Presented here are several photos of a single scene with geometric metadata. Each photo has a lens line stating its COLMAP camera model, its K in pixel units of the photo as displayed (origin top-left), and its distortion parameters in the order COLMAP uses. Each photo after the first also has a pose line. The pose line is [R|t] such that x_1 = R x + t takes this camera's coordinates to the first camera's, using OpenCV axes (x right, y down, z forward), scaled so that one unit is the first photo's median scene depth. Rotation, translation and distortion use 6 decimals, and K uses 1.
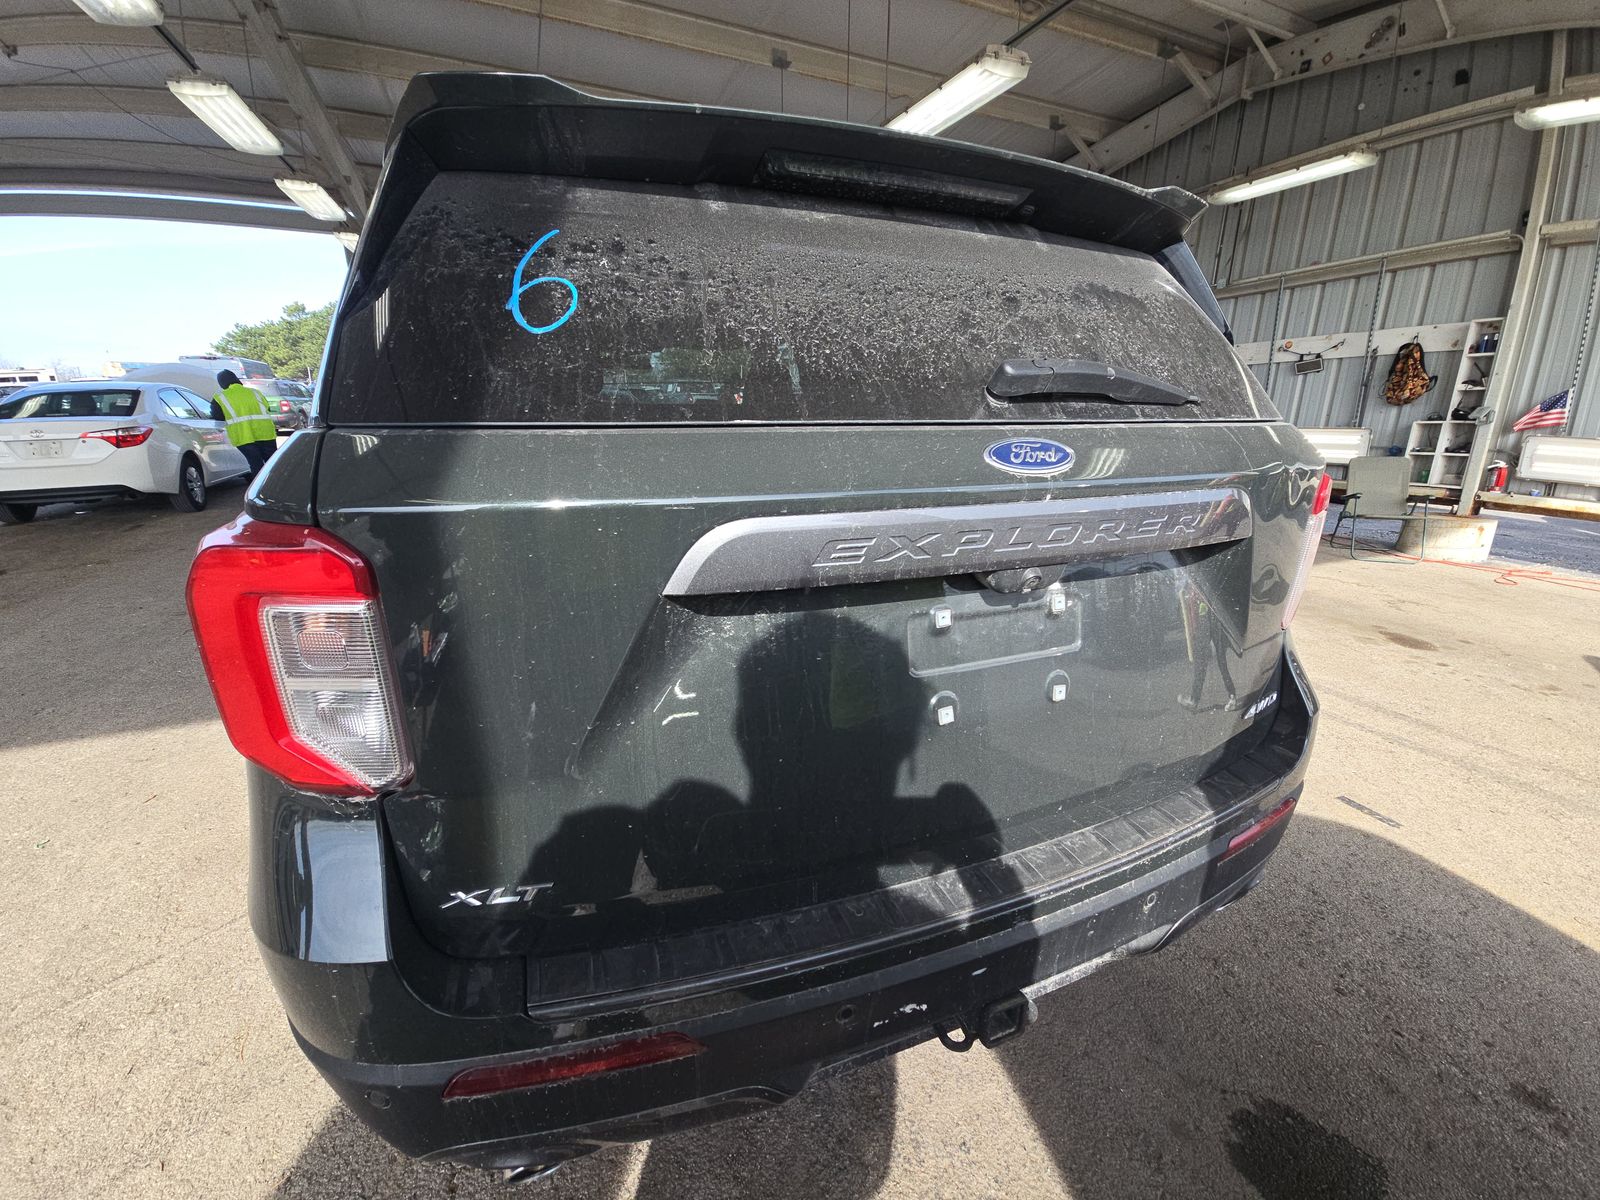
lens RADIAL K [[641.9, 0, 792.2], [0, 641.9, 608.4], [0, 0, 1]] dist [0.036922, -0.024534]
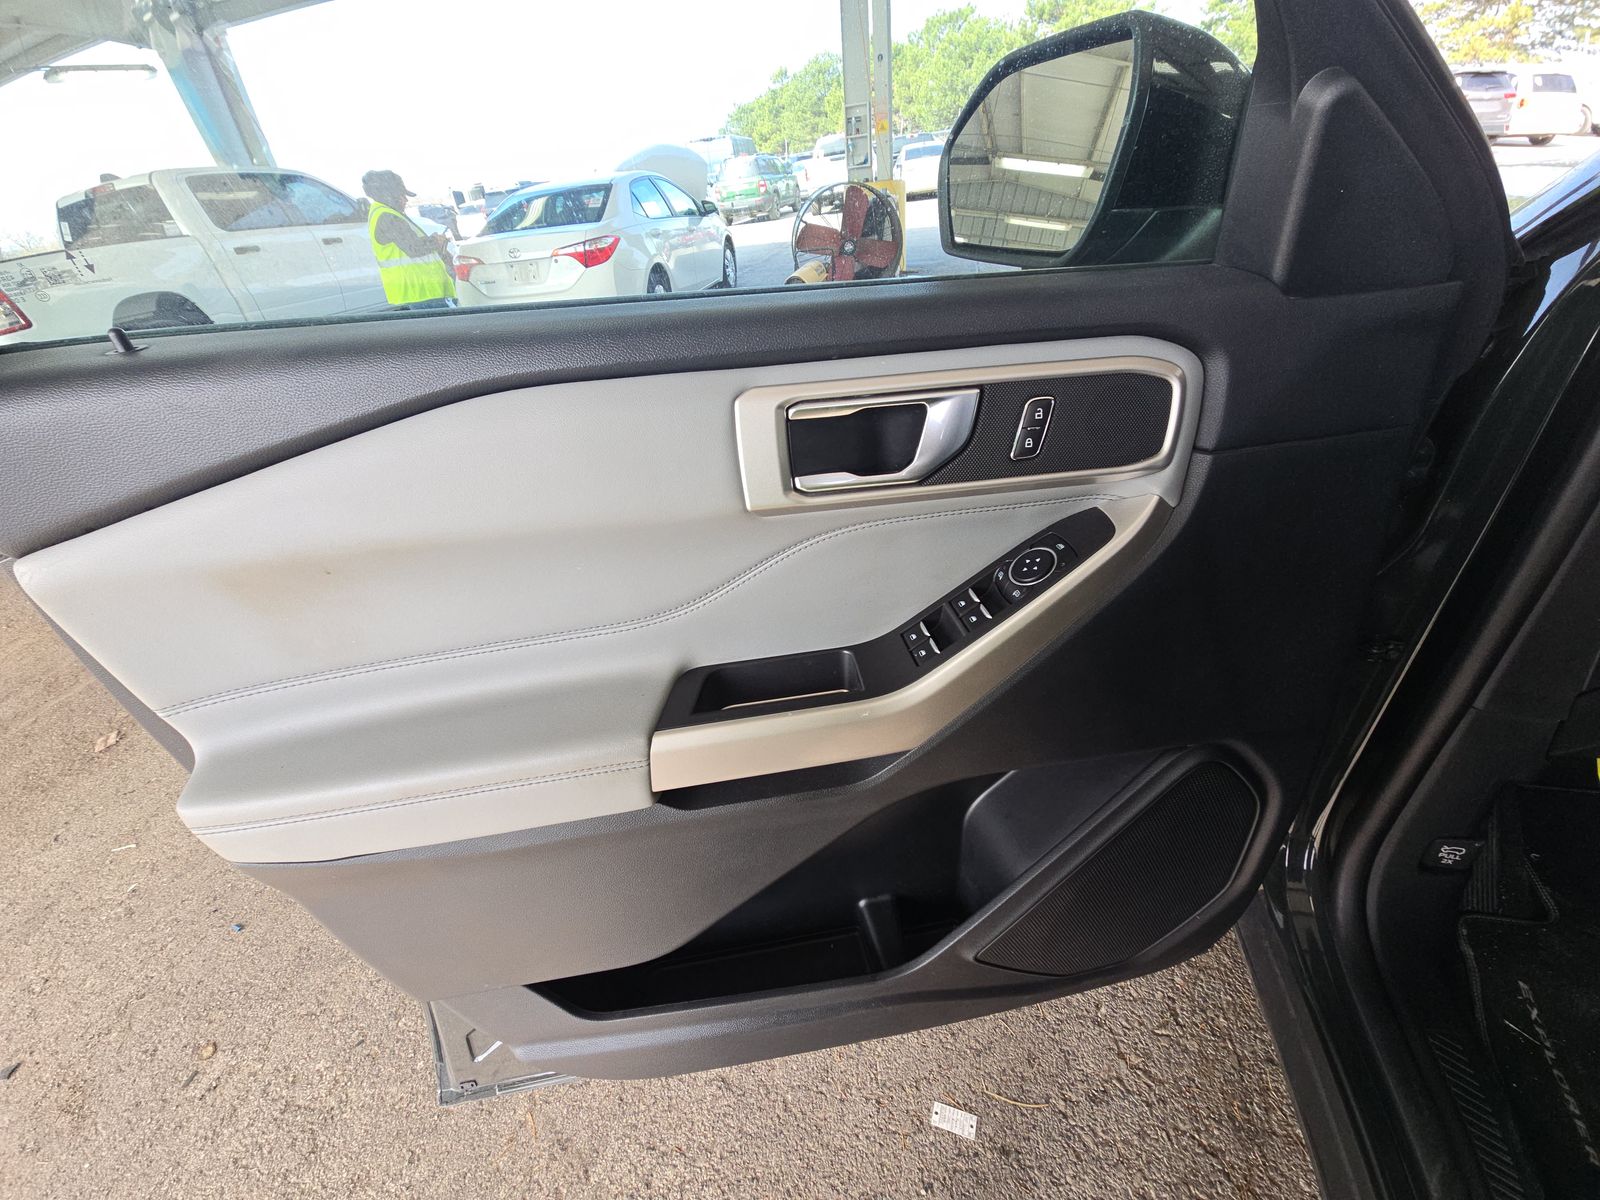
lens RADIAL K [[641.9, 0, 792.2], [0, 641.9, 608.4], [0, 0, 1]] dist [0.036922, -0.024534]
pose [[0.815885, 0.236313, -0.527720, -0.377629], [-0.061902, 0.943124, 0.326627, -0.166670], [0.574892, -0.233823, 0.784109, 0.536230]]
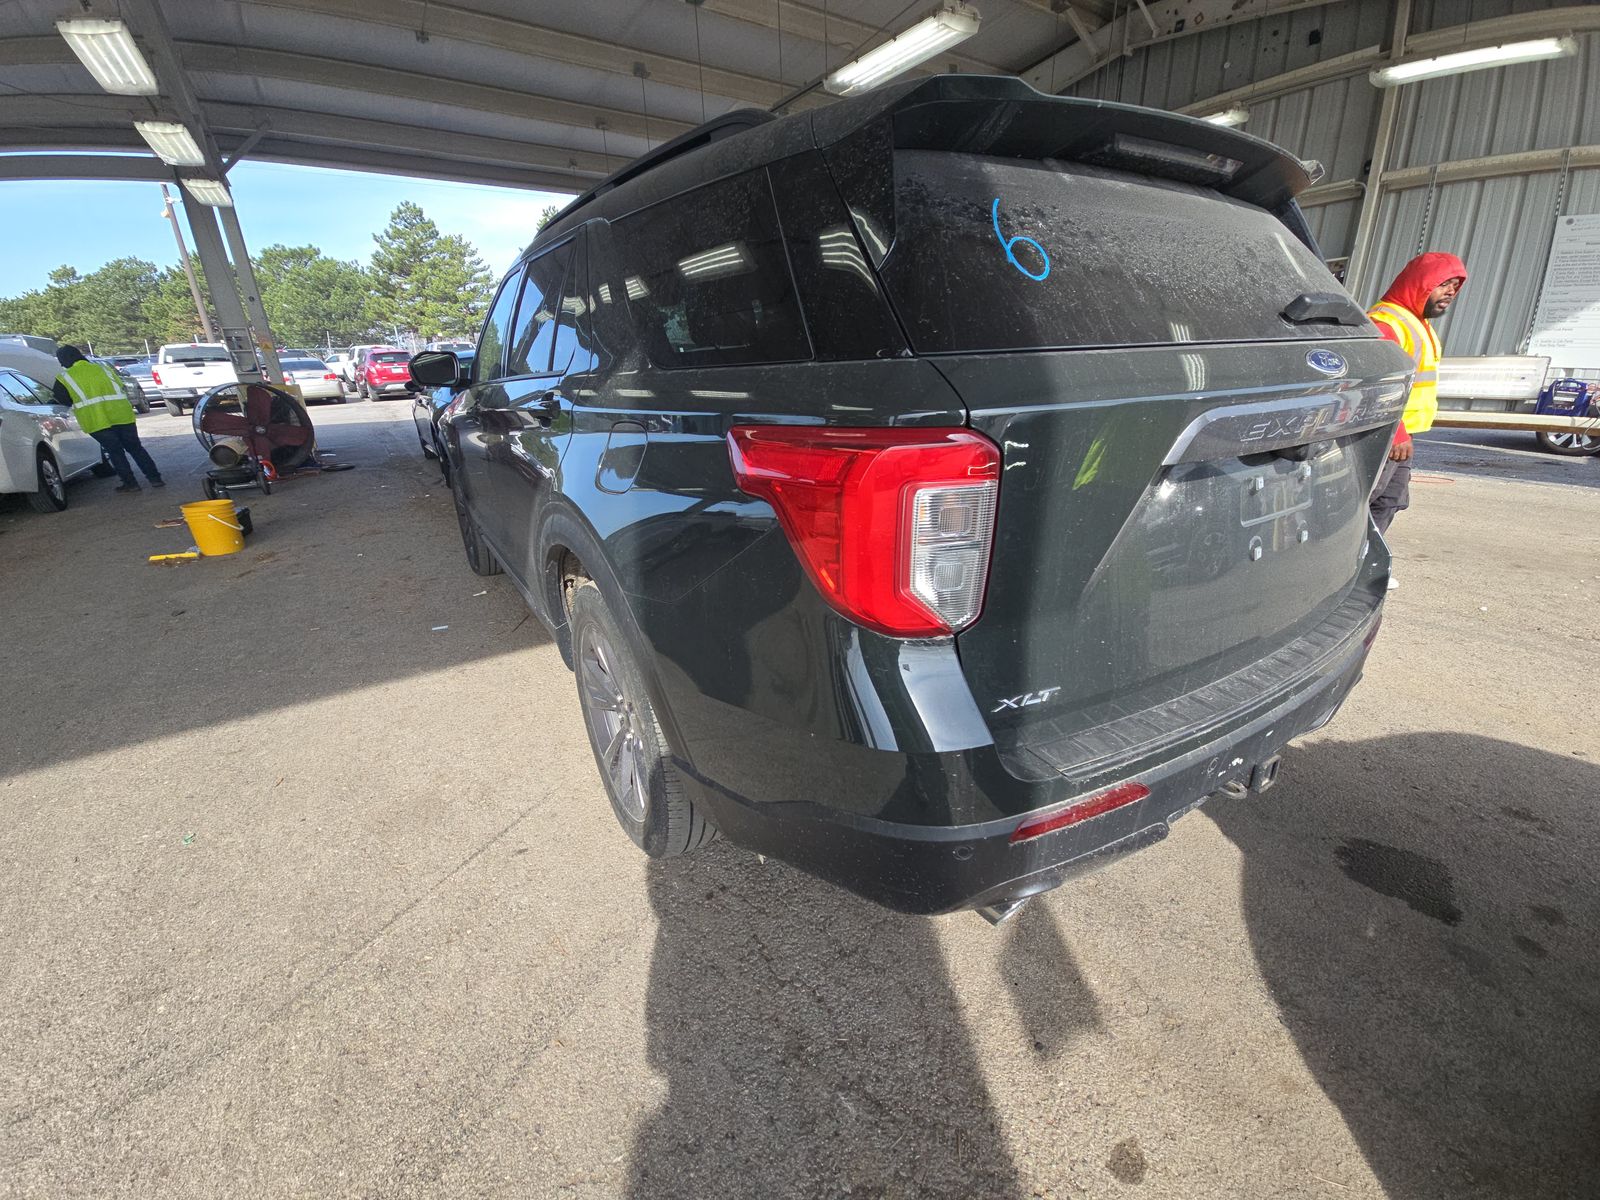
lens RADIAL K [[646.2, 0, 793.6], [0, 646.2, 606.8], [0, 0, 1]] dist [0.017619, -0.015628]
pose [[0.981922, -0.100405, 0.160465, -0.152734], [0.090377, 0.993540, 0.068630, 0.014161], [-0.166319, -0.052887, 0.984653, -0.035546]]
